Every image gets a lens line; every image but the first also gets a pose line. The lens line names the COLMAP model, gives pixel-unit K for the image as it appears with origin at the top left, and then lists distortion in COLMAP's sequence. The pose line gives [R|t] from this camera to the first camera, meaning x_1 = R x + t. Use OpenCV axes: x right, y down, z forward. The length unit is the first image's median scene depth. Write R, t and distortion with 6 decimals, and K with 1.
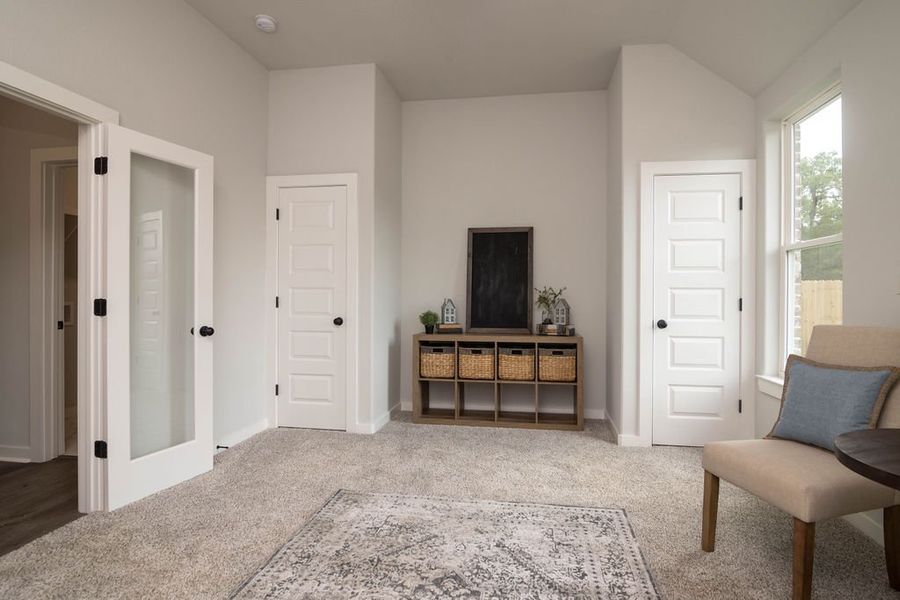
lens RADIAL K [[422.4, 0, 451.1], [0, 422.4, 295.3], [0, 0, 1]] dist [-0.014236, 0.000121]
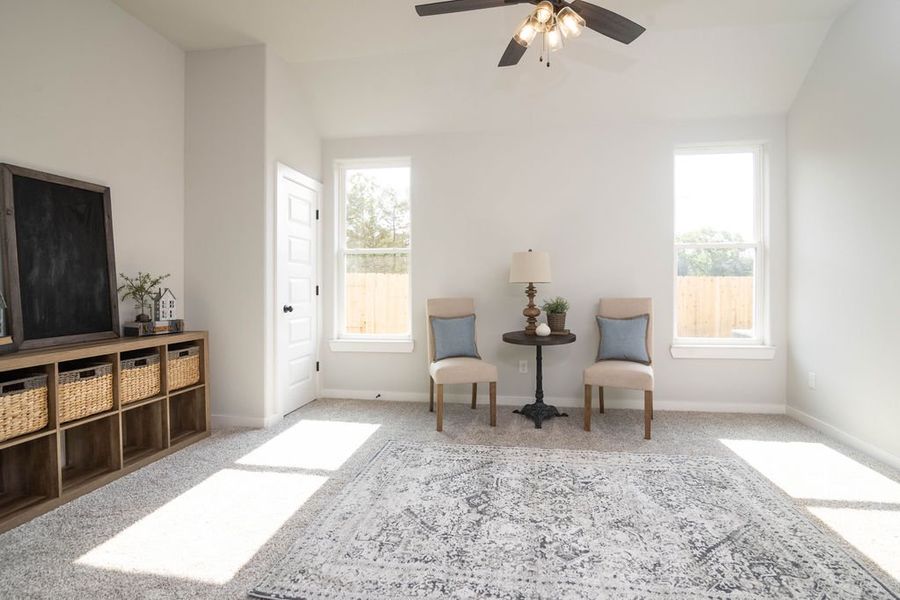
lens RADIAL K [[443.7, 0, 458.6], [0, 443.7, 294.2], [0, 0, 1]] dist [-0.020890, 0.002555]
pose [[0.002484, -0.020824, 0.999780, -0.604027], [0.004957, 0.999771, 0.020811, 0.005056], [-0.999985, 0.004905, 0.002586, 0.461162]]
